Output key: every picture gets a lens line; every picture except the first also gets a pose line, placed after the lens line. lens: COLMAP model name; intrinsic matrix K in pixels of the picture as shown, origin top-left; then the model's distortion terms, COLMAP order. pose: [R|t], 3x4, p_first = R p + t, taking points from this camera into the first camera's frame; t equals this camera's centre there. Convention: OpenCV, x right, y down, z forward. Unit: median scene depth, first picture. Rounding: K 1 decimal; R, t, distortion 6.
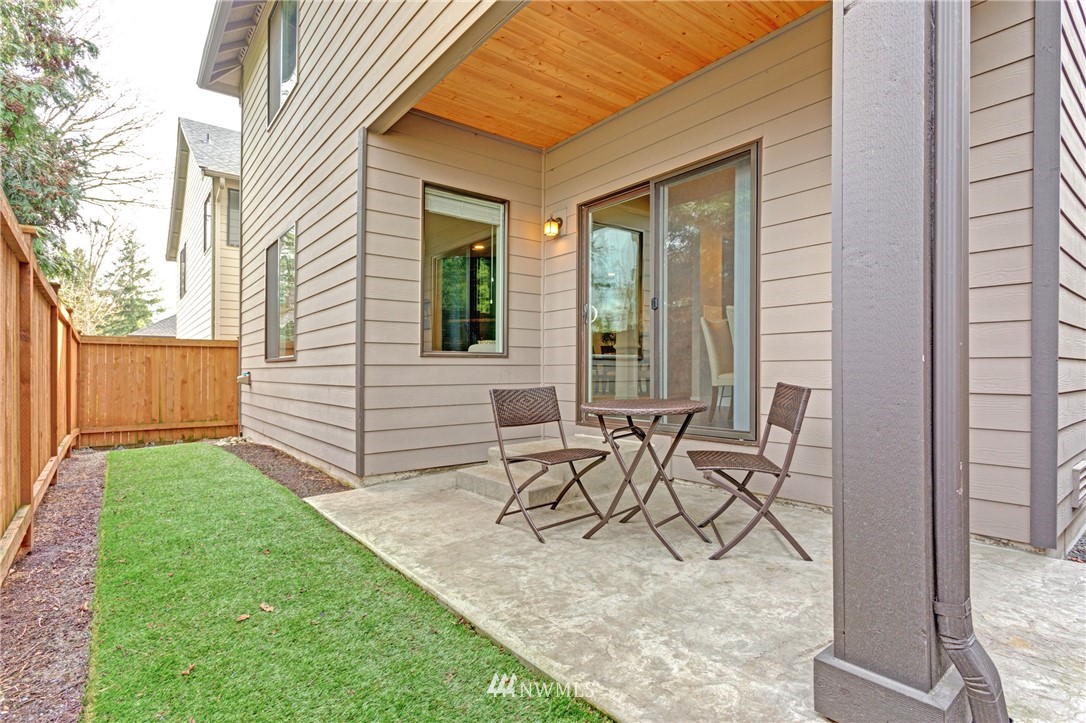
lens RADIAL K [[529.1, 0, 541.4], [0, 529.1, 364.2], [0, 0, 1]] dist [-0.005305, -0.000550]
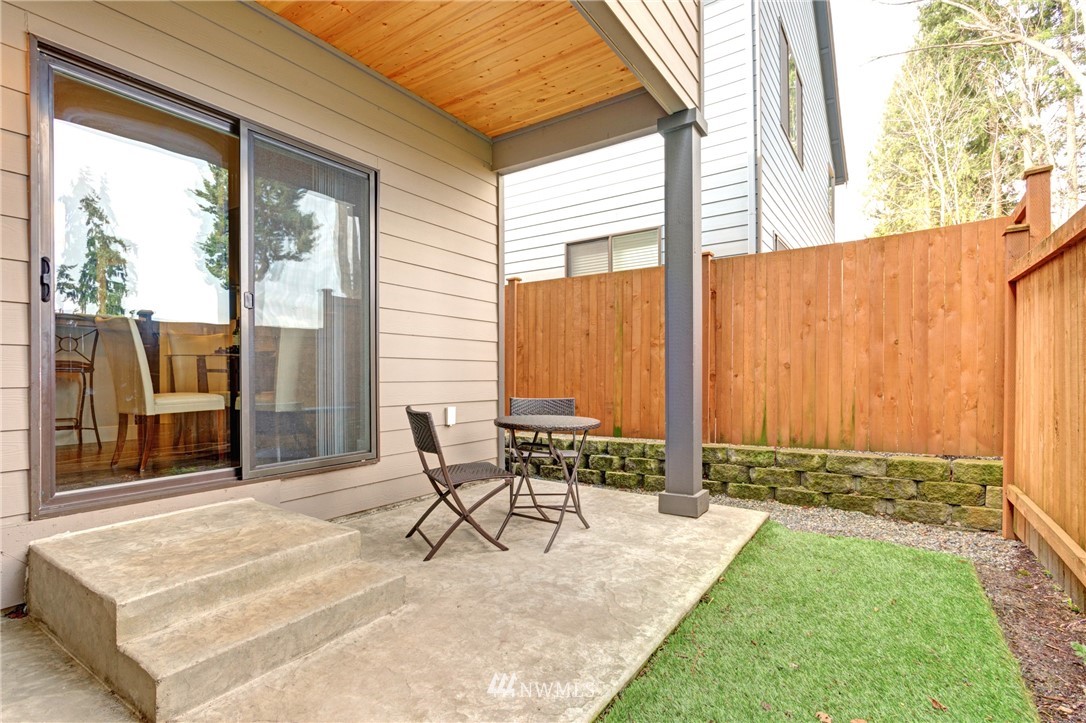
lens RADIAL K [[523.1, 0, 545.2], [0, 523.1, 381.6], [0, 0, 1]] dist [-0.000416, -0.000042]
pose [[-0.303644, -0.000853, 0.952785, -1.035450], [-0.002128, 0.999998, 0.000217, -0.012889], [-0.952783, -0.001962, -0.303646, 1.495546]]
